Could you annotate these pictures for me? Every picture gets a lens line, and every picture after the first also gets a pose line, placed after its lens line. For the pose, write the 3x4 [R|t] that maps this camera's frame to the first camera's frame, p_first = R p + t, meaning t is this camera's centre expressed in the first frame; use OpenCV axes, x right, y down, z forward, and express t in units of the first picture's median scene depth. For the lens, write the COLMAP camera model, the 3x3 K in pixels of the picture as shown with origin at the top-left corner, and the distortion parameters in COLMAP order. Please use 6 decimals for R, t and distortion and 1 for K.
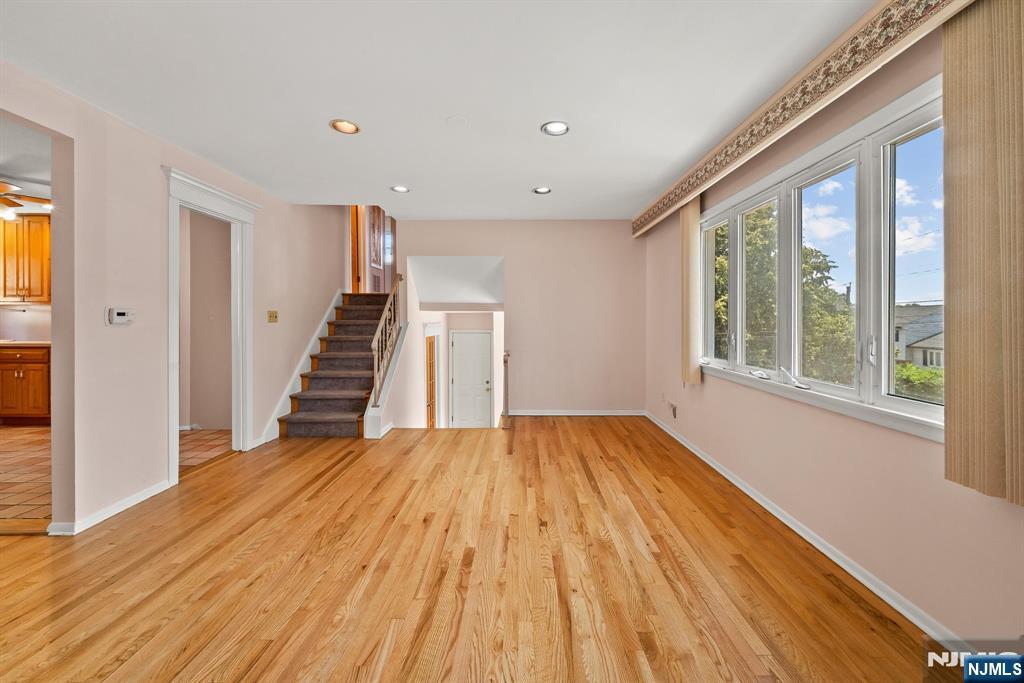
lens RADIAL K [[428.9, 0, 517.3], [0, 428.9, 321.9], [0, 0, 1]] dist [0.001651, 0.000461]
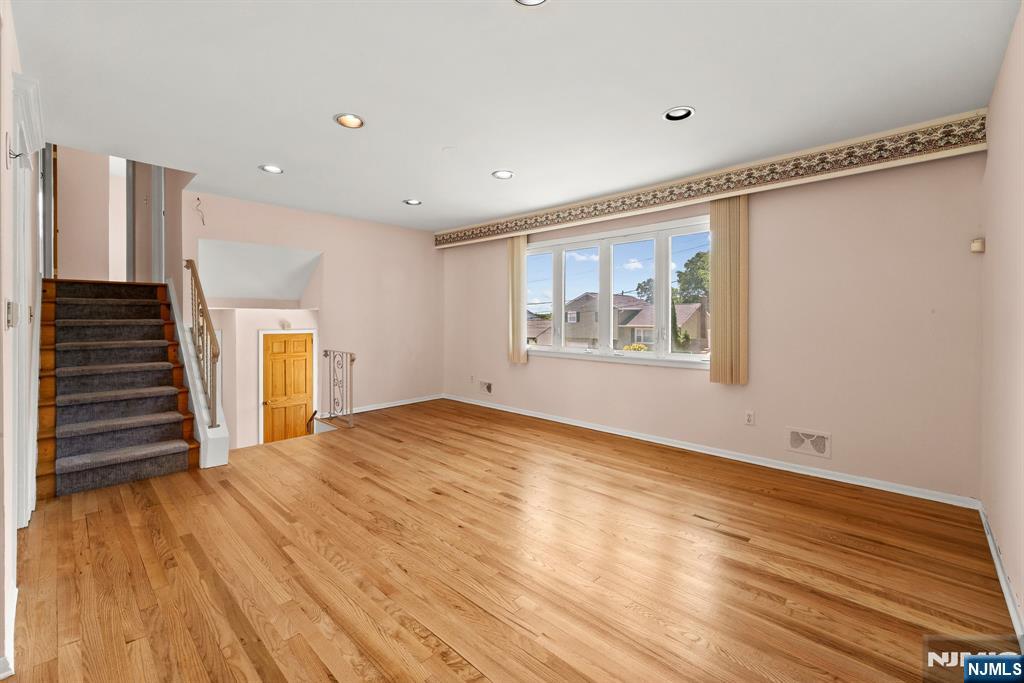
lens RADIAL K [[428.9, 0, 517.3], [0, 428.9, 321.9], [0, 0, 1]] dist [0.001651, 0.000461]
pose [[0.682720, -0.006620, 0.730650, -0.883817], [0.005497, 0.999977, 0.003923, 0.002752], [-0.730659, 0.001338, 0.682741, 0.063382]]
